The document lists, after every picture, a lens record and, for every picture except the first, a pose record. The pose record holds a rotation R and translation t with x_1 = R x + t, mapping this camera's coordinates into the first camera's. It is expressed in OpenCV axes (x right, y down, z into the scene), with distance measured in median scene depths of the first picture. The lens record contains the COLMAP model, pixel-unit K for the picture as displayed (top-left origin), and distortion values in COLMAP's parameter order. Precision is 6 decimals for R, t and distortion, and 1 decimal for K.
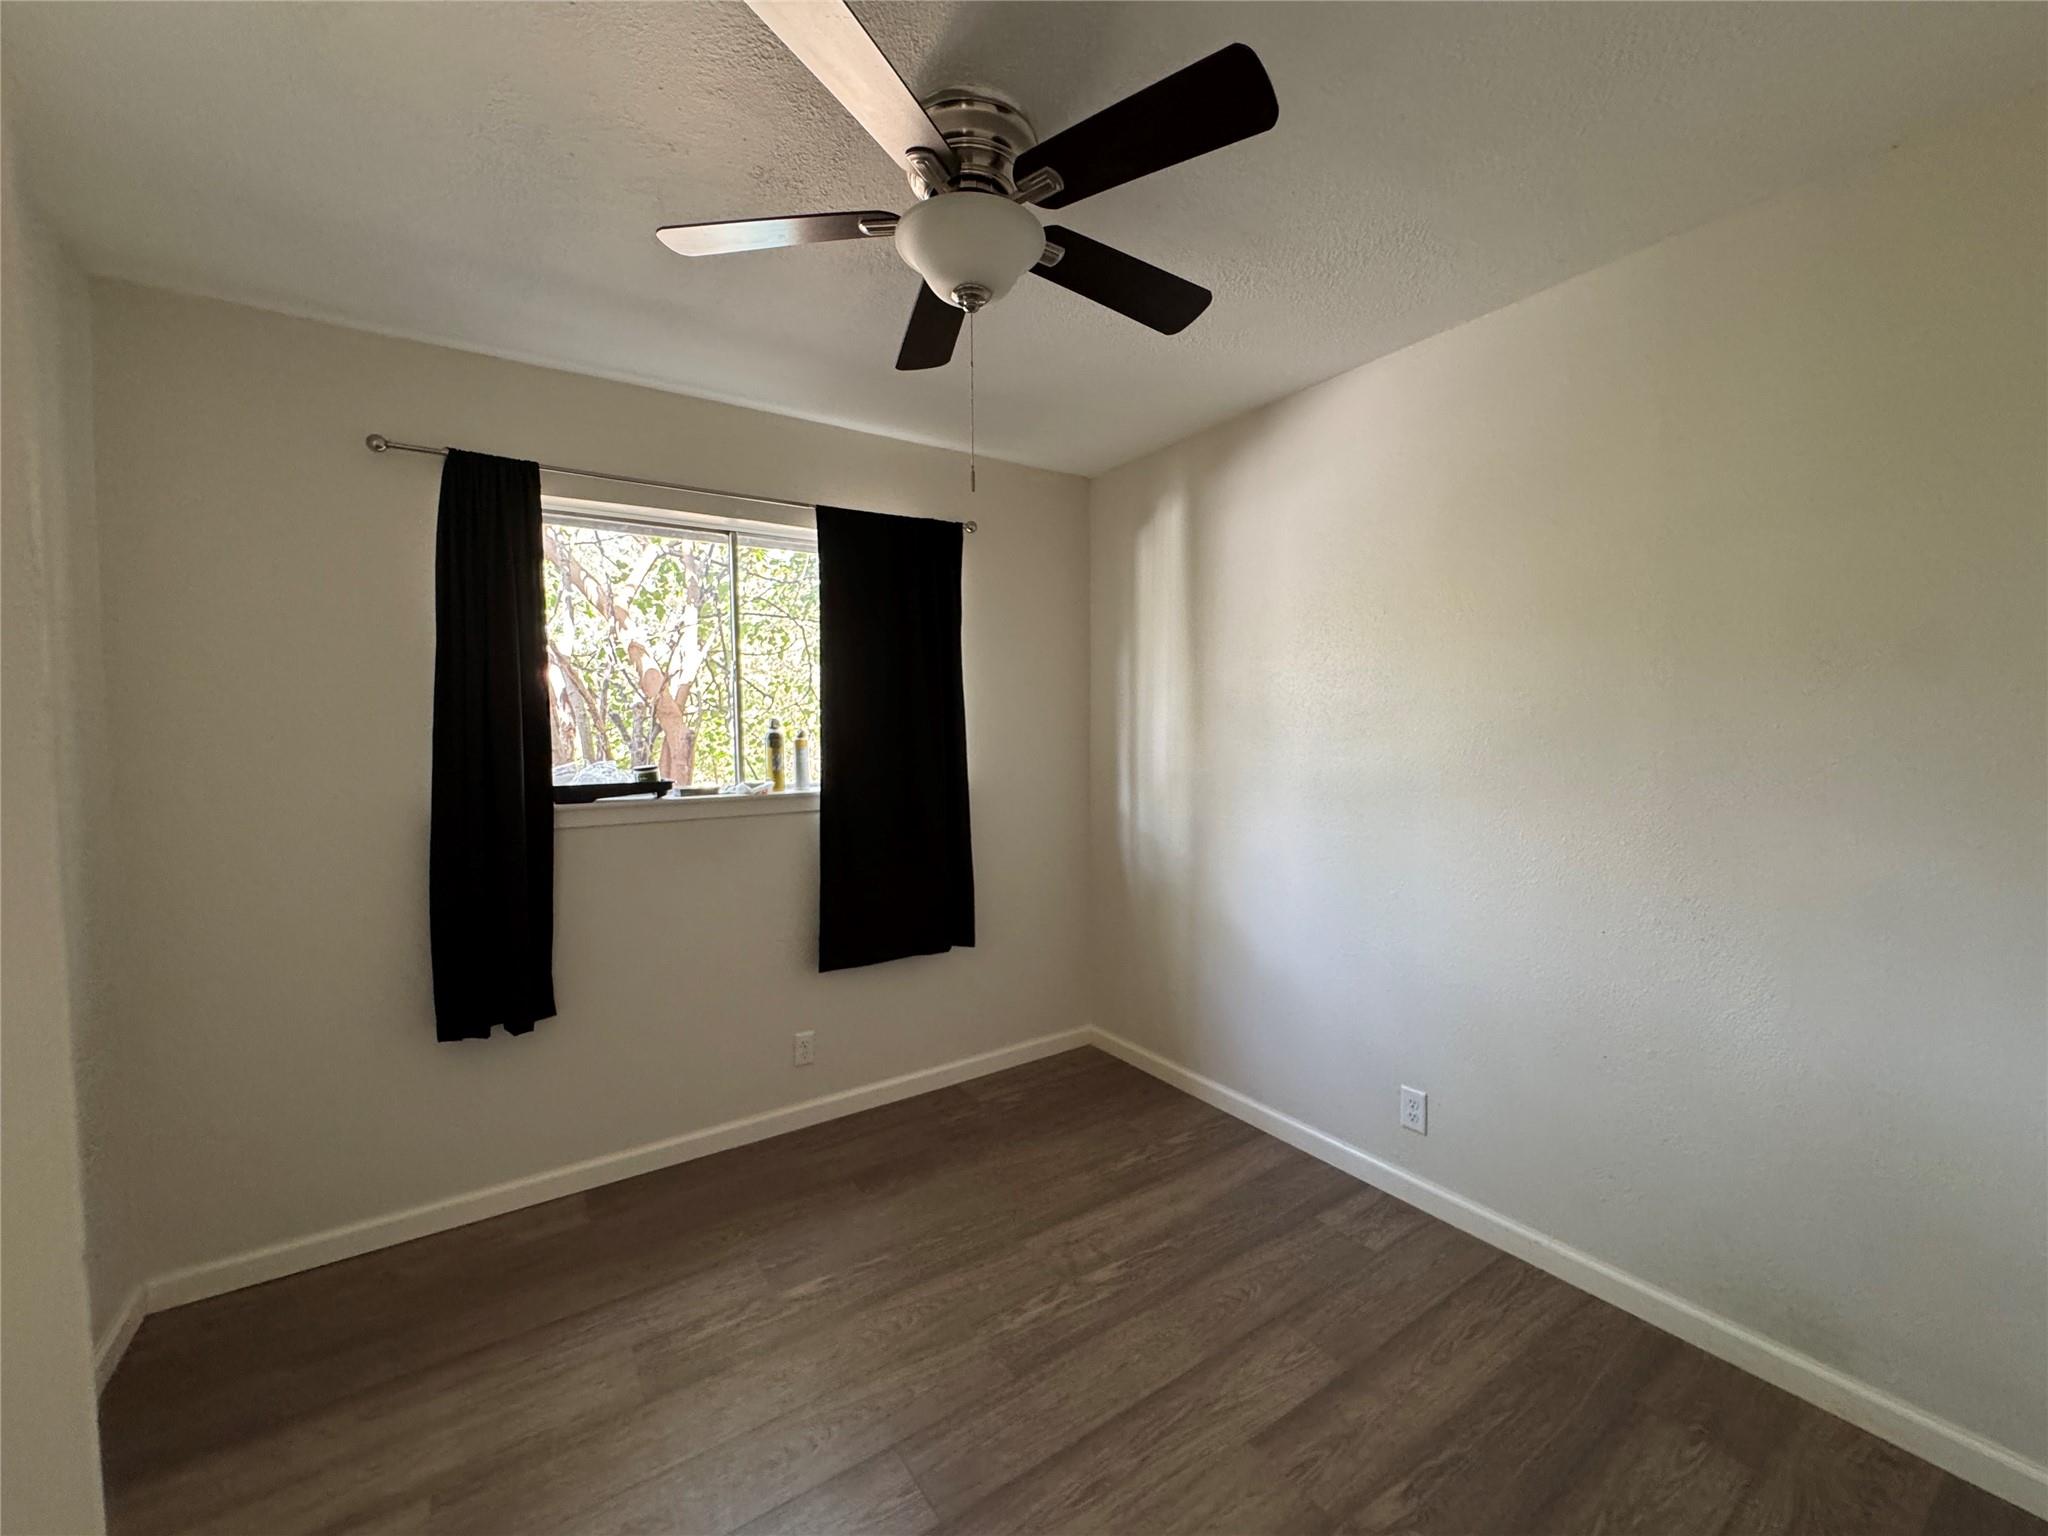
lens RADIAL K [[822.5, 0, 1023.0], [0, 822.5, 762.5], [0, 0, 1]] dist [-0.004179, -0.000102]
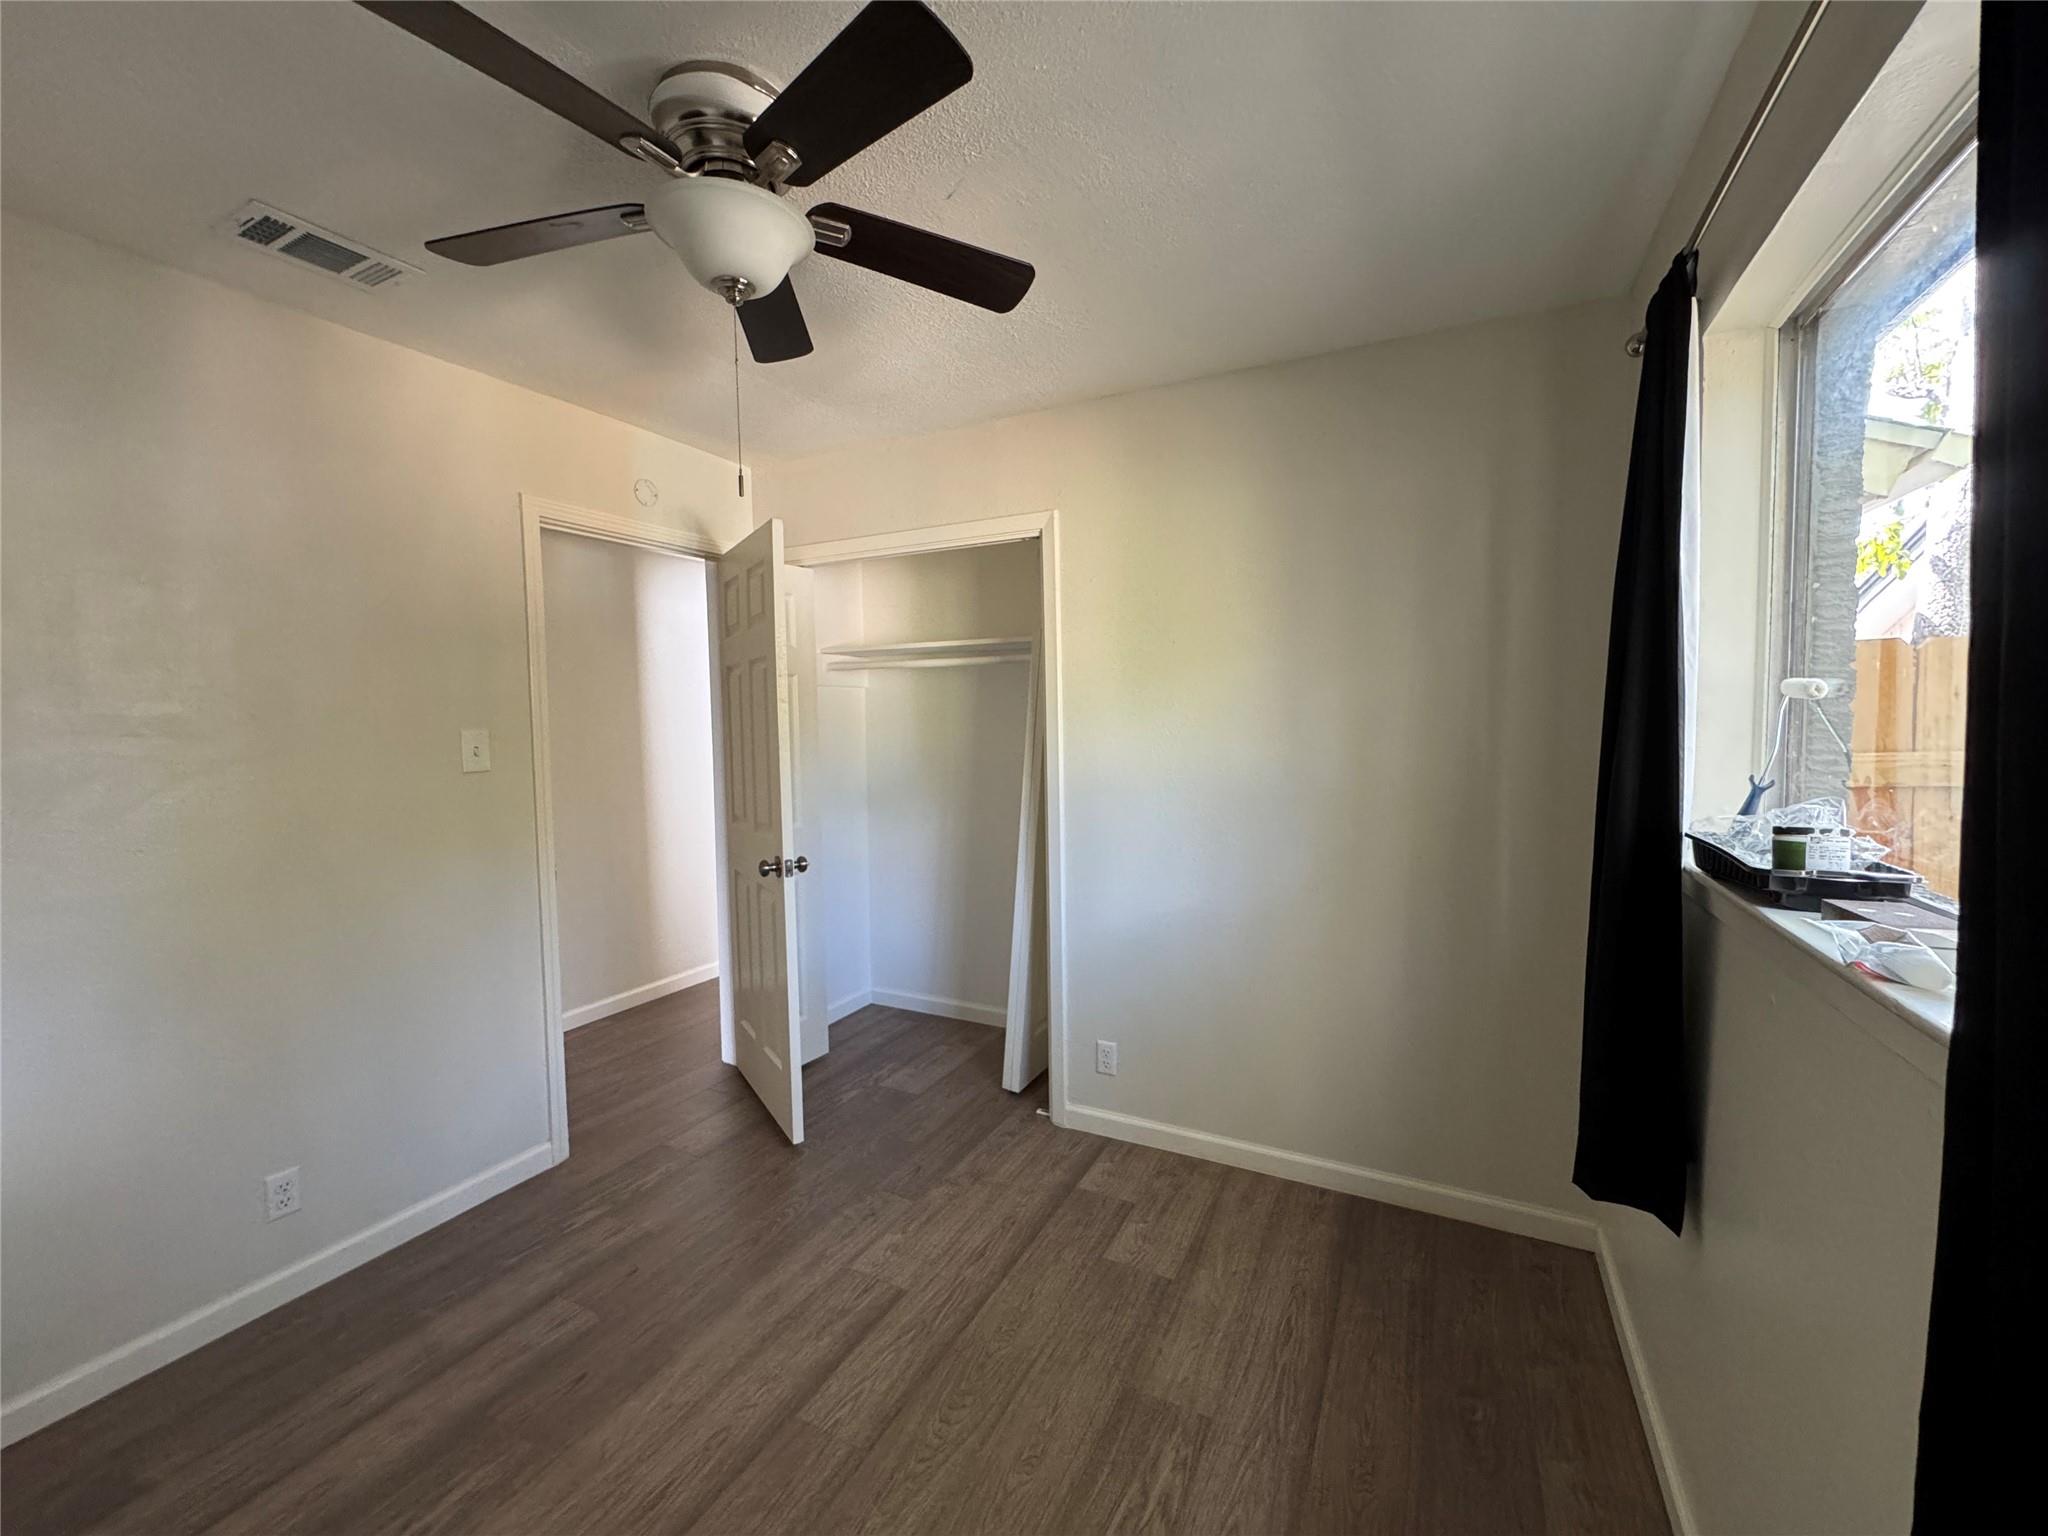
lens RADIAL K [[822.5, 0, 1023.0], [0, 822.5, 762.5], [0, 0, 1]] dist [-0.004179, -0.000102]
pose [[-0.876193, 0.056775, -0.478604, 0.105680], [0.010938, 0.995124, 0.098025, -0.101944], [0.481836, 0.080654, -0.872542, 1.838953]]
